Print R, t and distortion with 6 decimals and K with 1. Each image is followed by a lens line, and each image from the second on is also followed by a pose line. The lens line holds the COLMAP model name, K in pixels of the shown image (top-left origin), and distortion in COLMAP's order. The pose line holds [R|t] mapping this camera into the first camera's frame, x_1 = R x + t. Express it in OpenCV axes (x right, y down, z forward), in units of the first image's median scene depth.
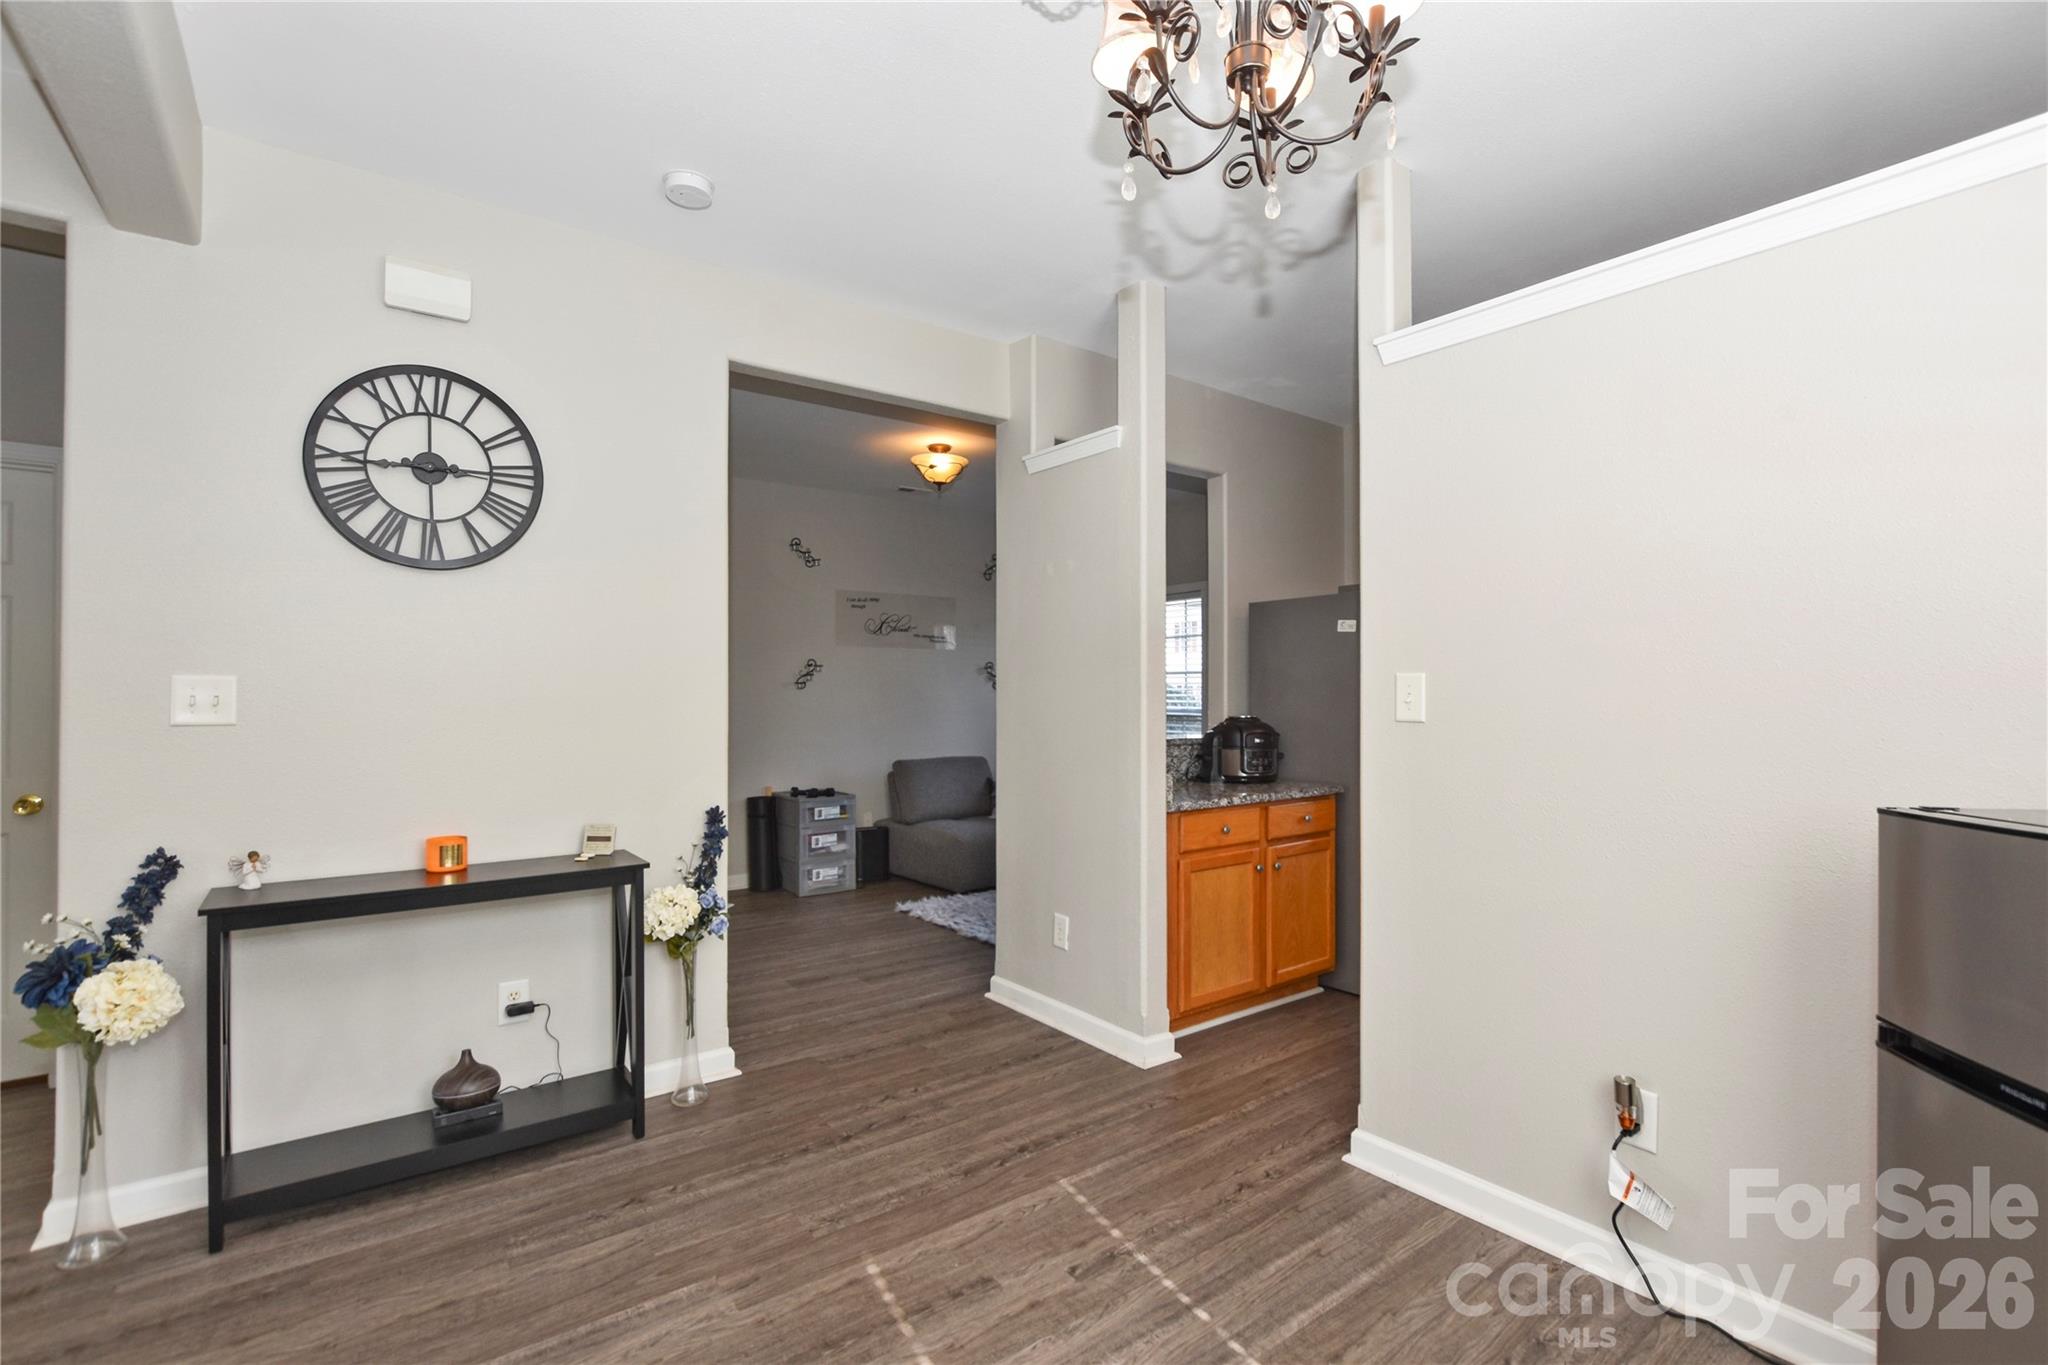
lens RADIAL K [[926.7, 0, 1036.1], [0, 926.7, 684.0], [0, 0, 1]] dist [-0.016509, 0.000278]
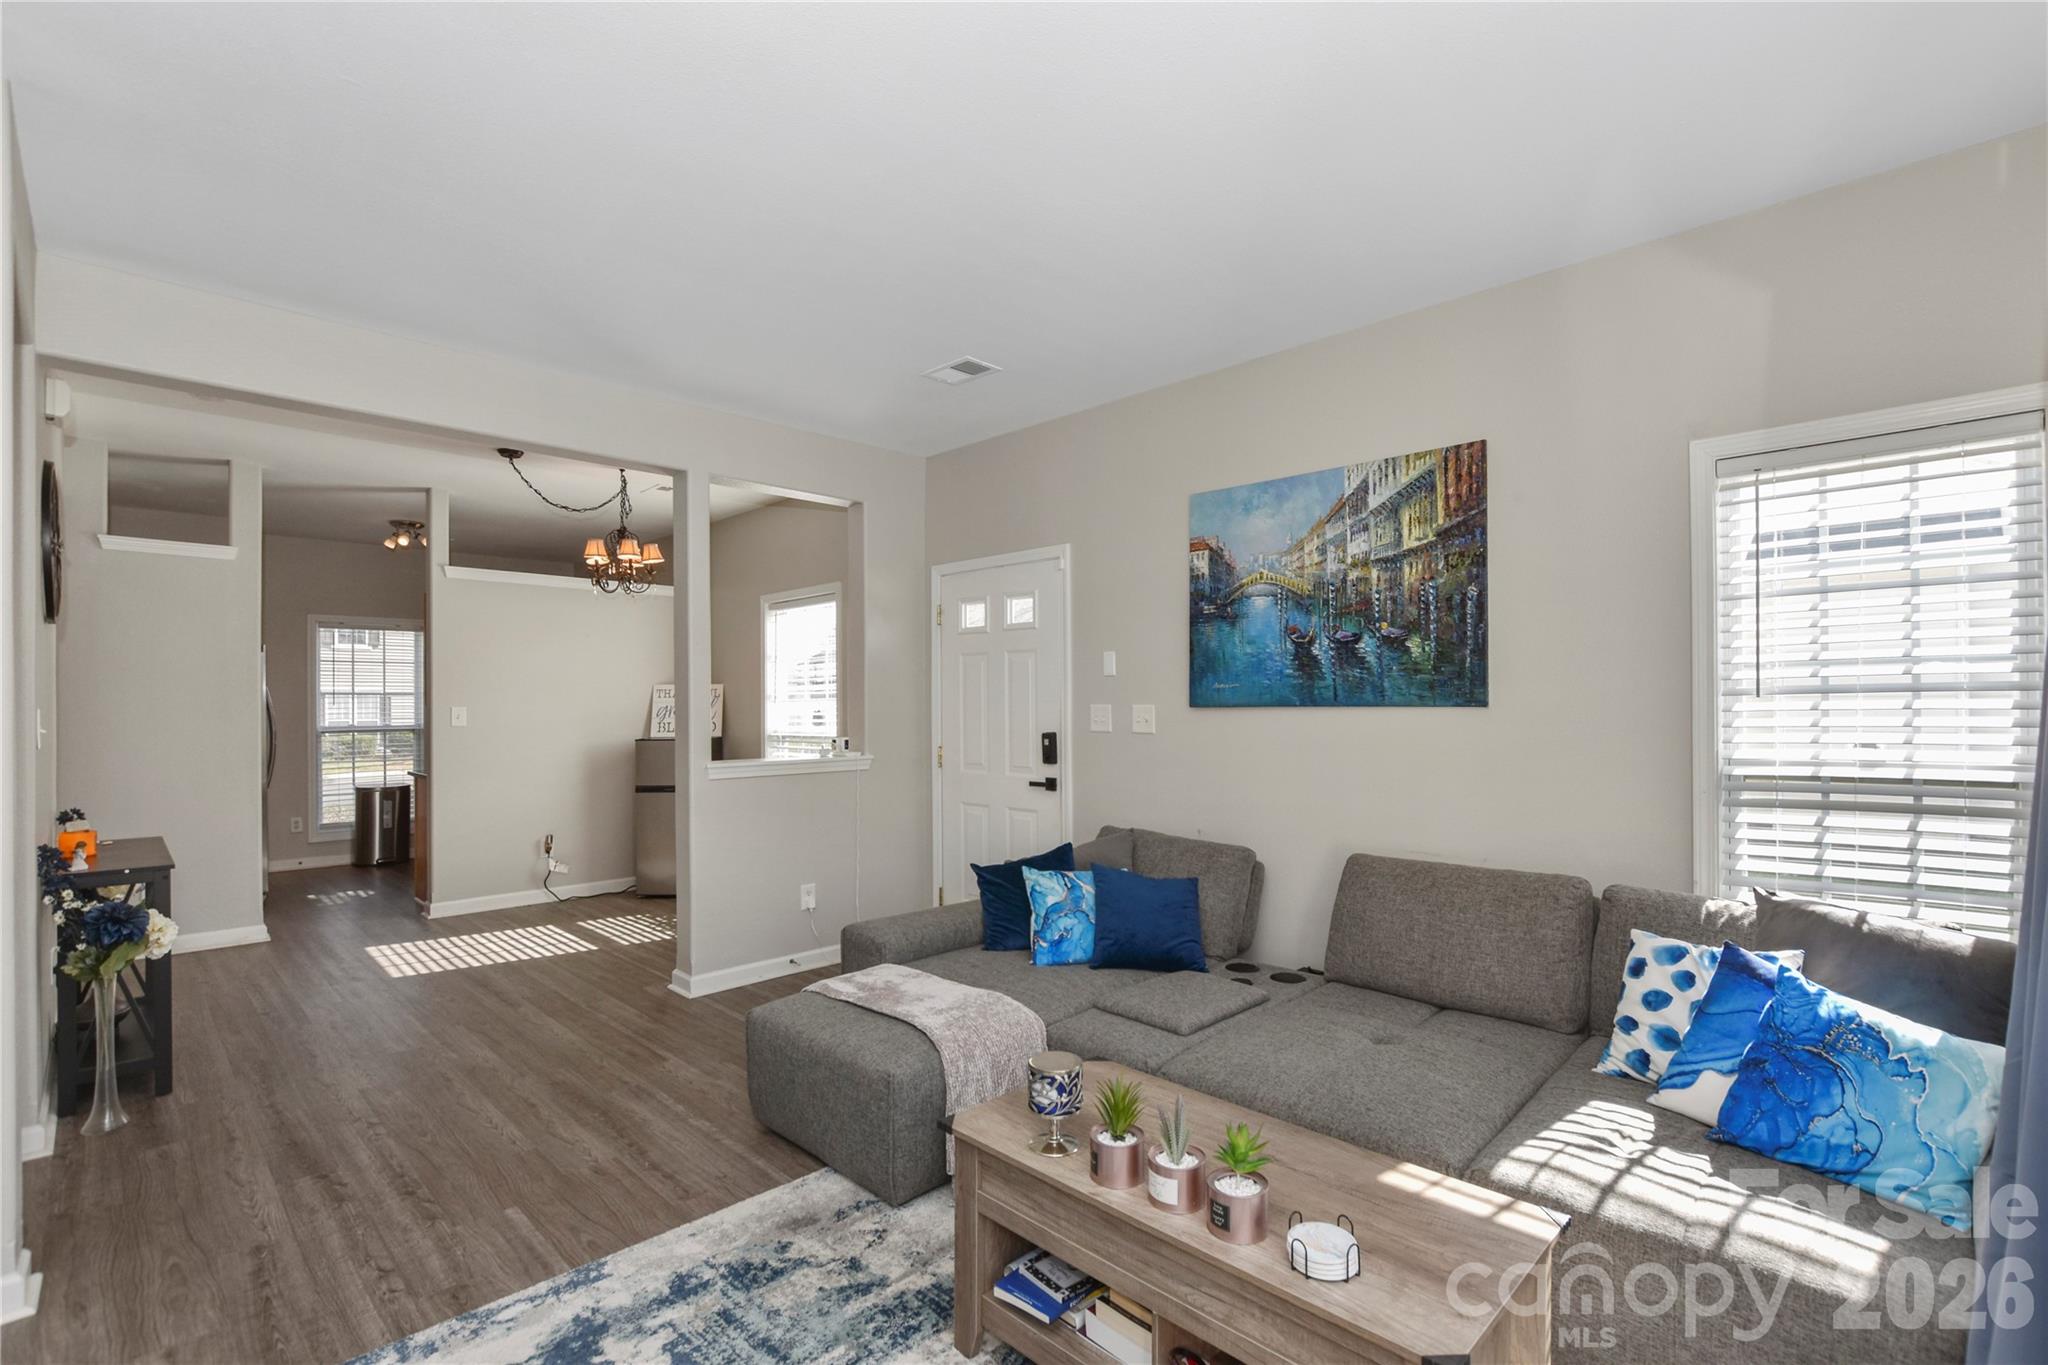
lens RADIAL K [[926.7, 0, 1022.2], [0, 926.7, 705.2], [0, 0, 1]] dist [-0.014760, 0.000242]
pose [[-0.135162, 0.004181, 0.990815, -2.061423], [-0.010311, 0.999931, -0.005626, -0.015809], [-0.990770, -0.010976, -0.135110, -0.146712]]
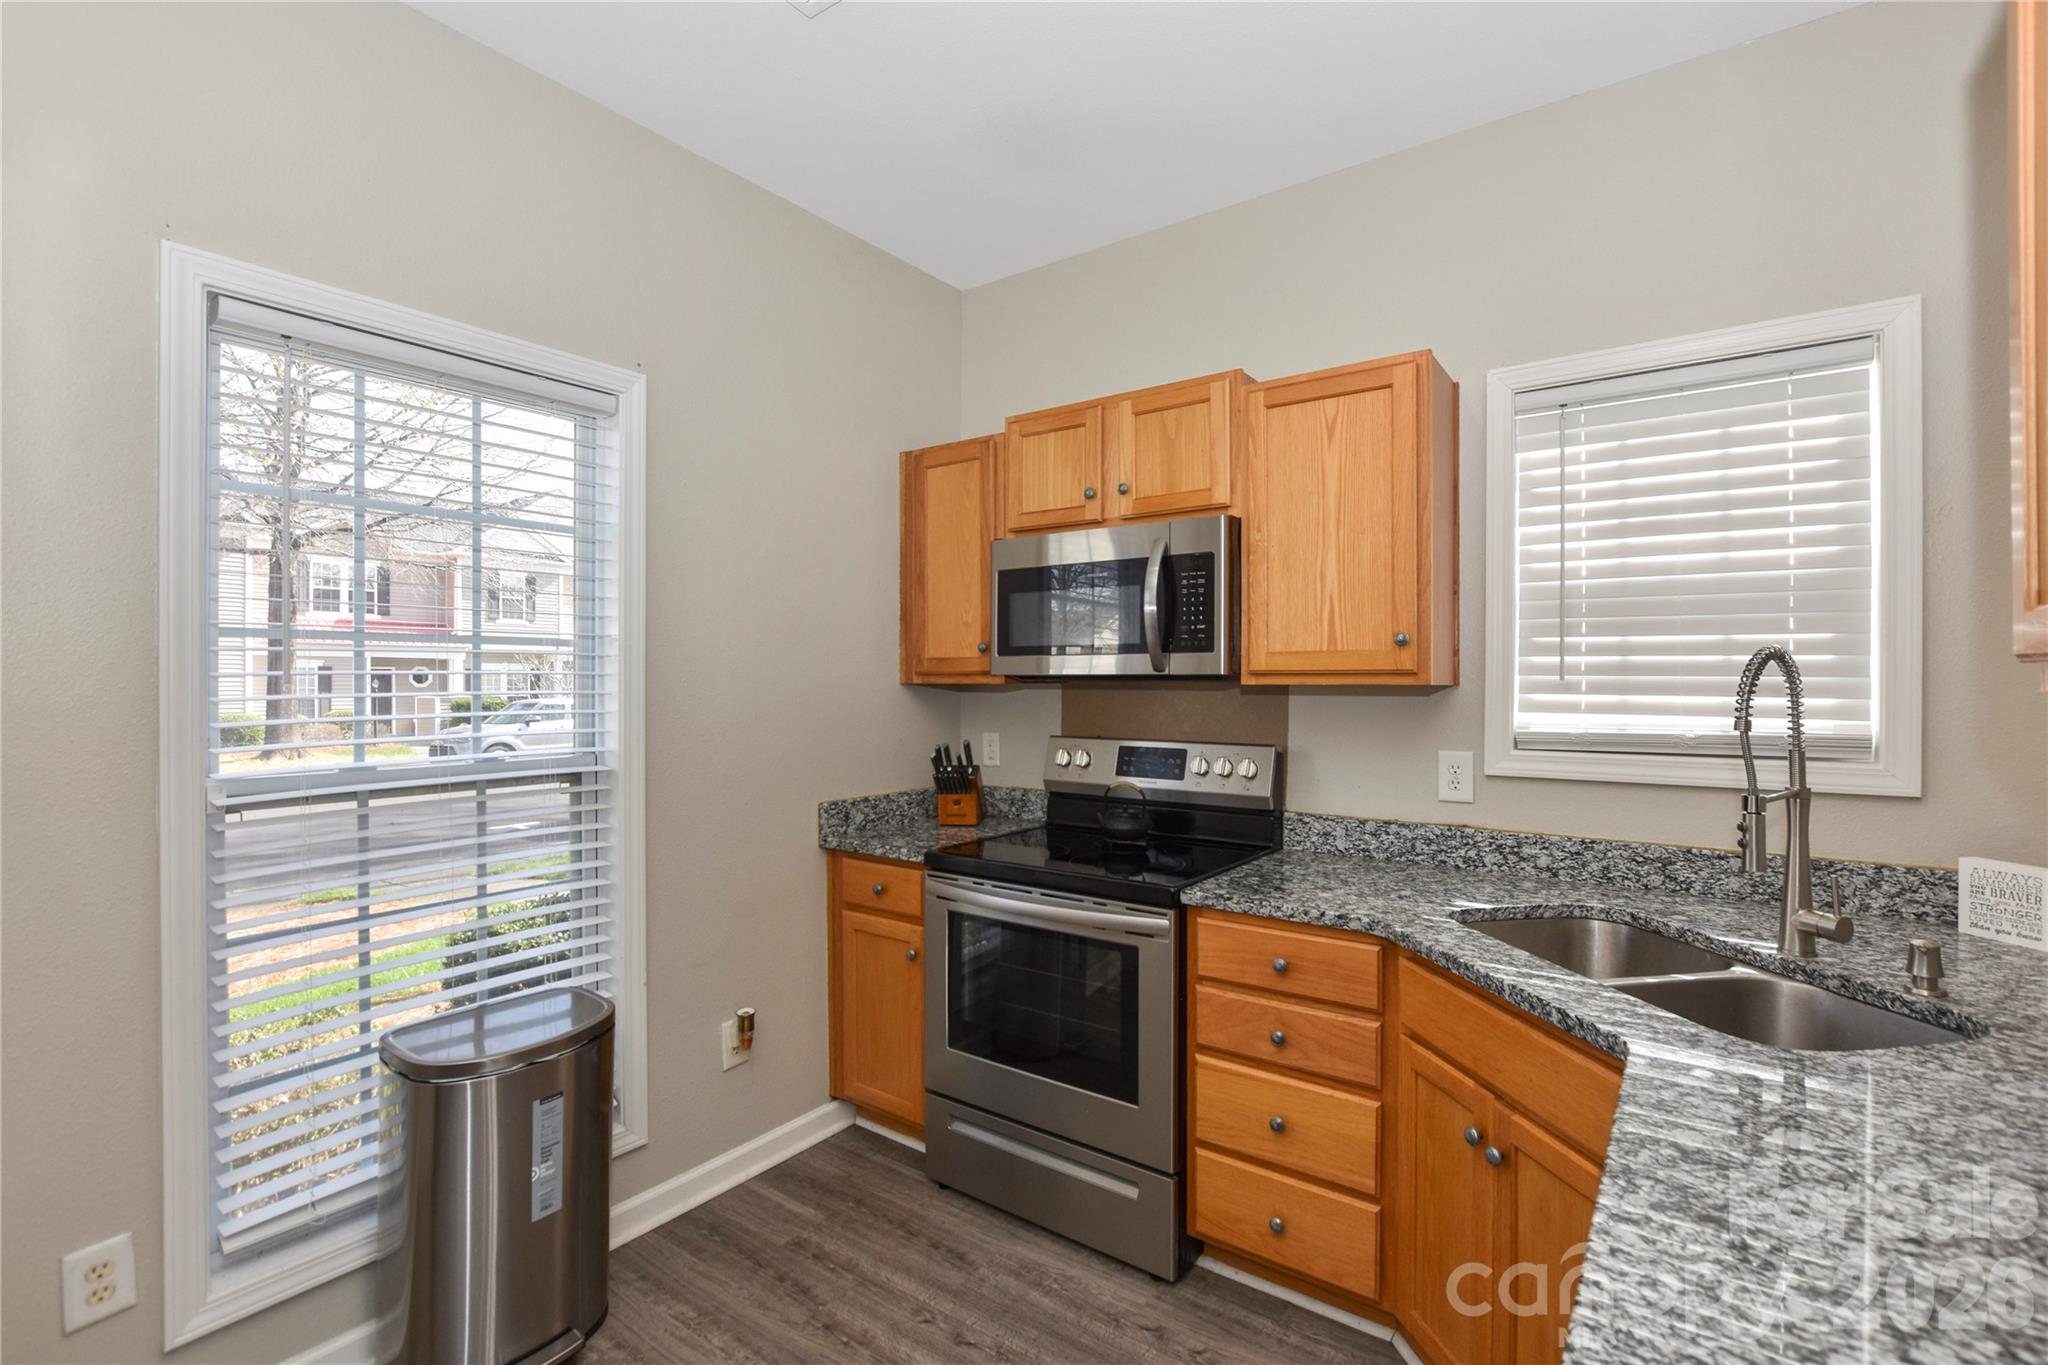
lens RADIAL K [[926.7, 0, 1036.1], [0, 926.7, 684.0], [0, 0, 1]] dist [-0.016509, 0.000278]
pose [[-0.285154, -0.000443, 0.958482, 0.403999], [-0.010429, 0.999942, -0.002640, -0.015654], [-0.958425, -0.010748, -0.285142, 1.327996]]
